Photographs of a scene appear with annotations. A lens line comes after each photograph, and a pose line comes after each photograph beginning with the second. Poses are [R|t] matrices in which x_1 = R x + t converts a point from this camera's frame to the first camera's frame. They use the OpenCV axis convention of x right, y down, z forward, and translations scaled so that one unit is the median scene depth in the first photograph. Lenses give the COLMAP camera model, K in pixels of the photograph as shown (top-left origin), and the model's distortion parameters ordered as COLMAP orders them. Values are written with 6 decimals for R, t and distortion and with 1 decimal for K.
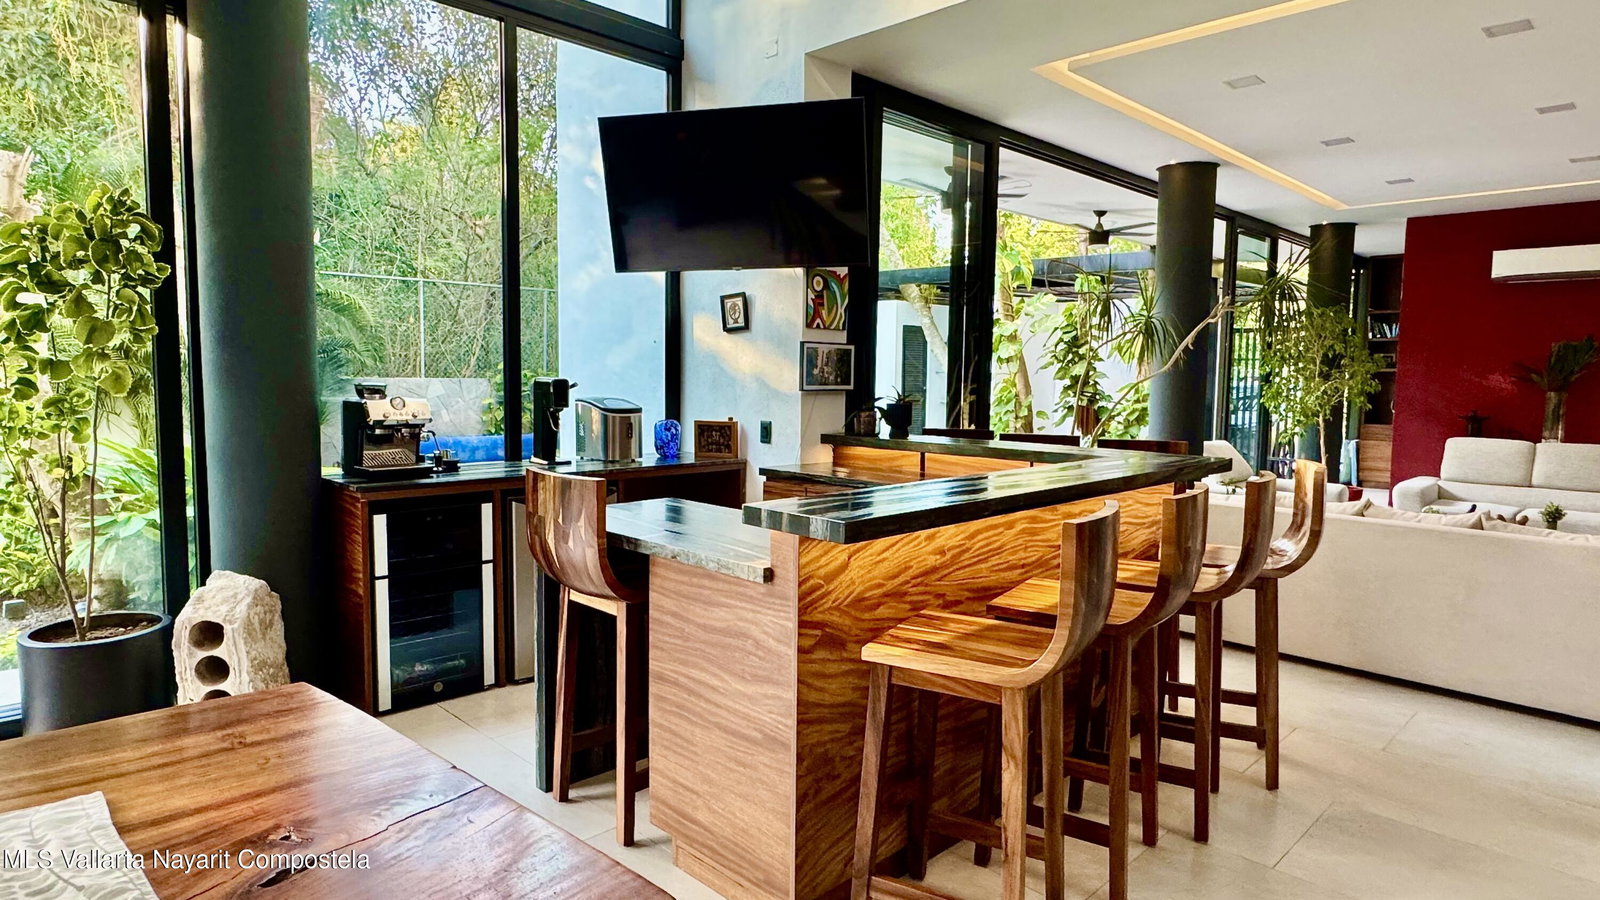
lens RADIAL K [[911.1, 0, 794.5], [0, 911.1, 441.8], [0, 0, 1]] dist [-0.005007, 0.001431]
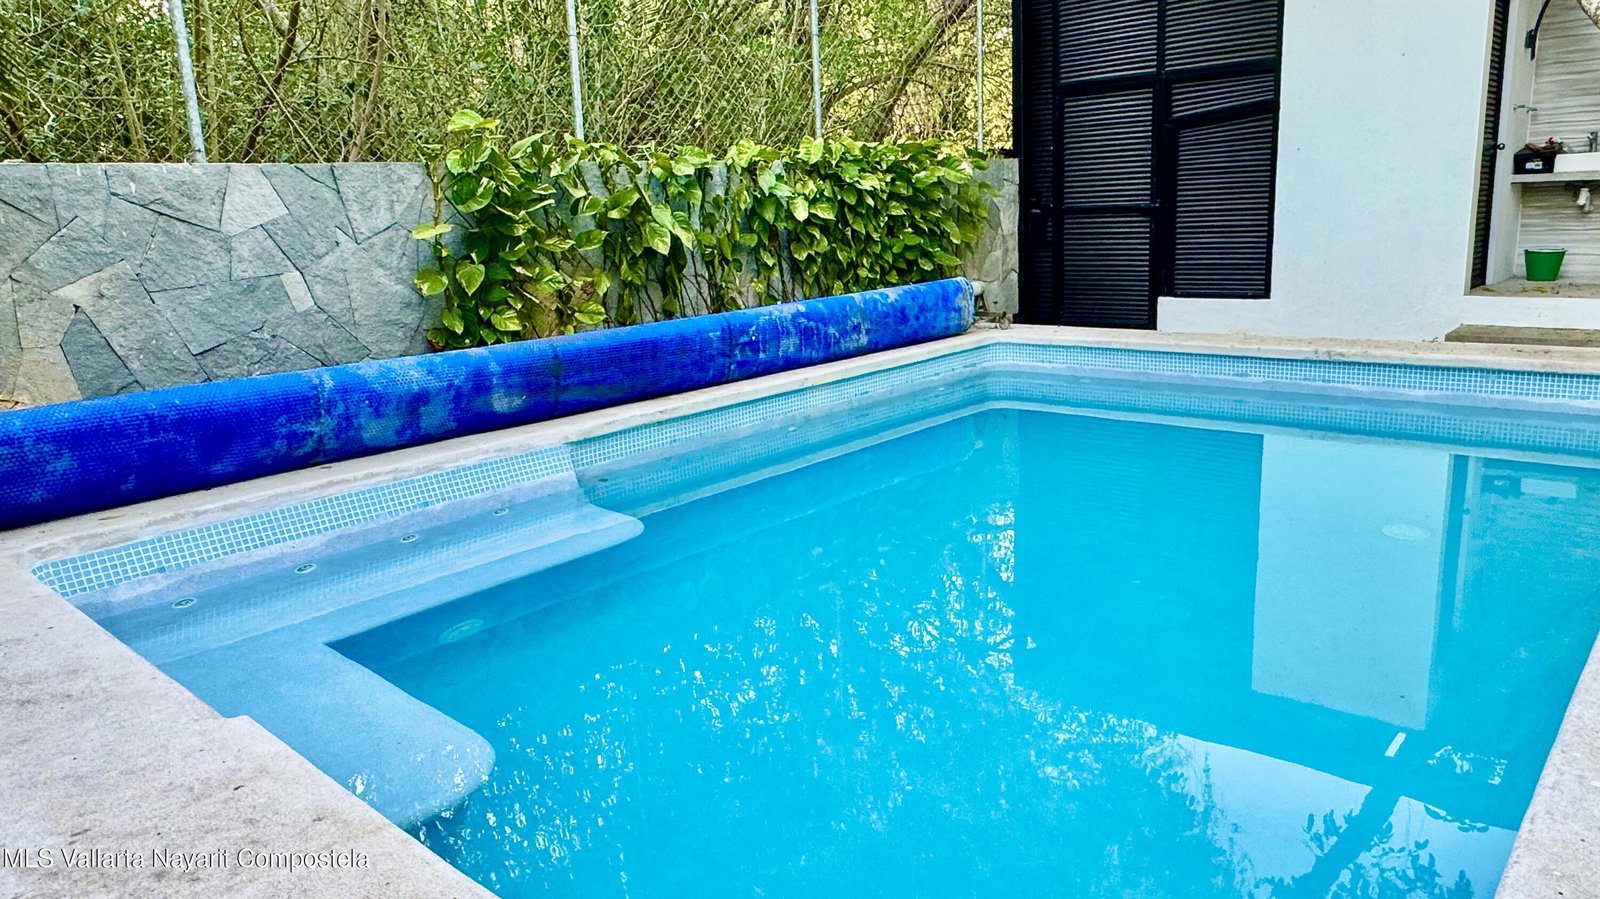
lens RADIAL K [[1084.7, 0, 799.2], [0, 1084.7, 454.5], [0, 0, 1]] dist [0.013267, 0.000983]
pose [[0.996913, -0.068893, 0.037666, -0.685311], [0.062578, 0.986884, 0.148808, -0.053338], [-0.047424, -0.145992, 0.988148, 1.828537]]
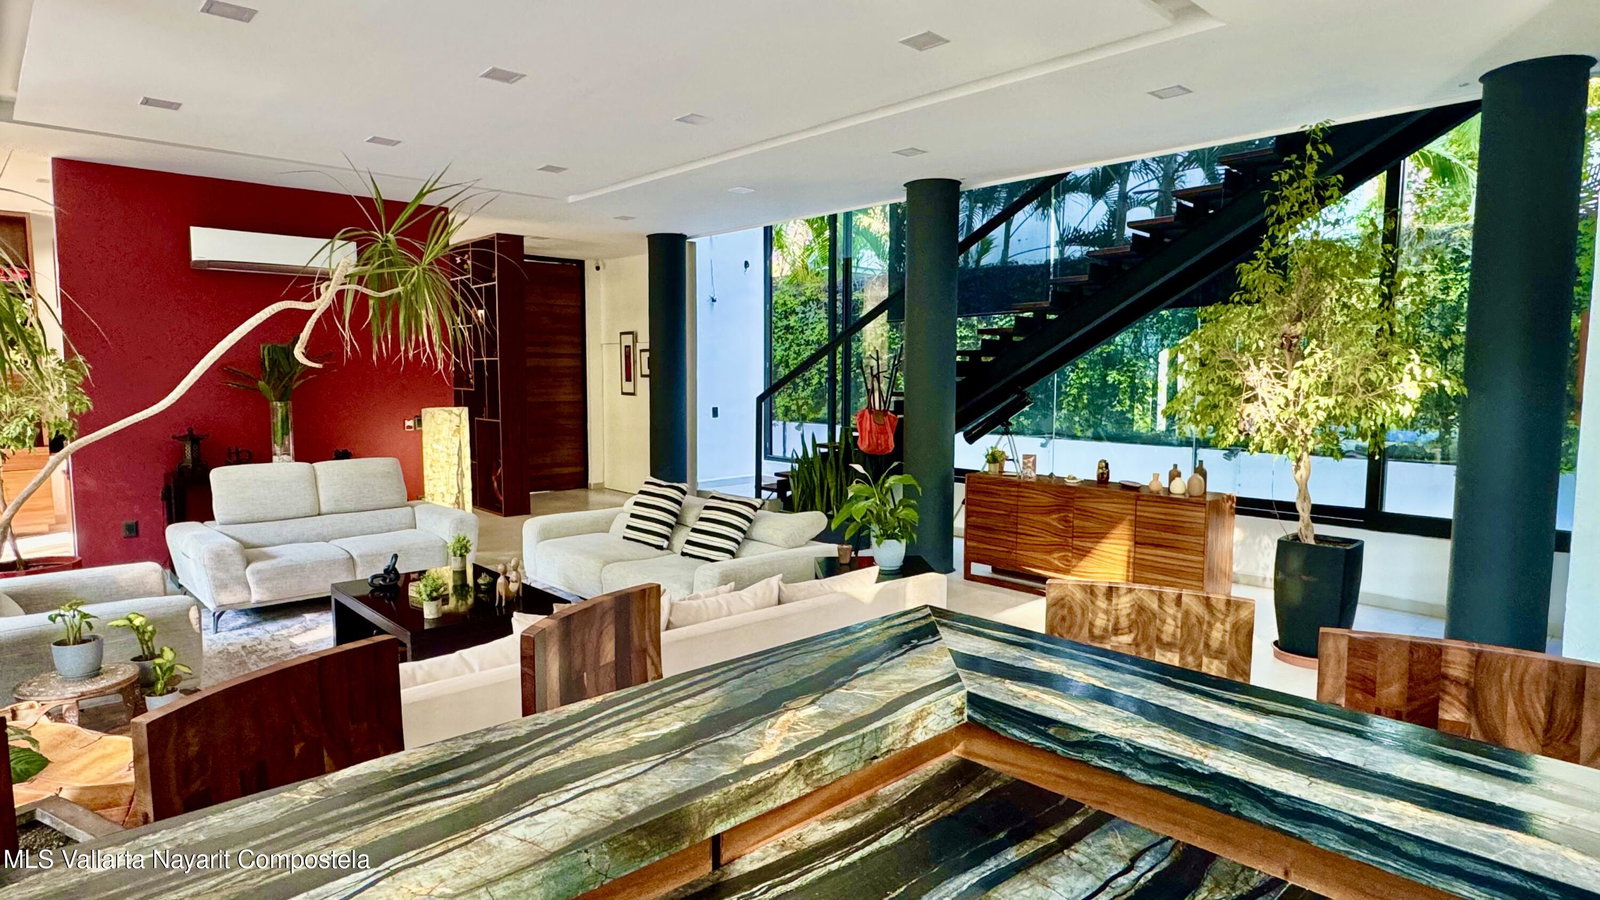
lens RADIAL K [[894.7, 0, 798.5], [0, 894.7, 449.7], [0, 0, 1]] dist [-0.000040, 0.000066]
pose [[0.025468, -0.100379, 0.994623, -0.018775], [0.073043, 0.992473, 0.098292, -0.093336], [-0.997004, 0.070147, 0.032609, 0.782099]]
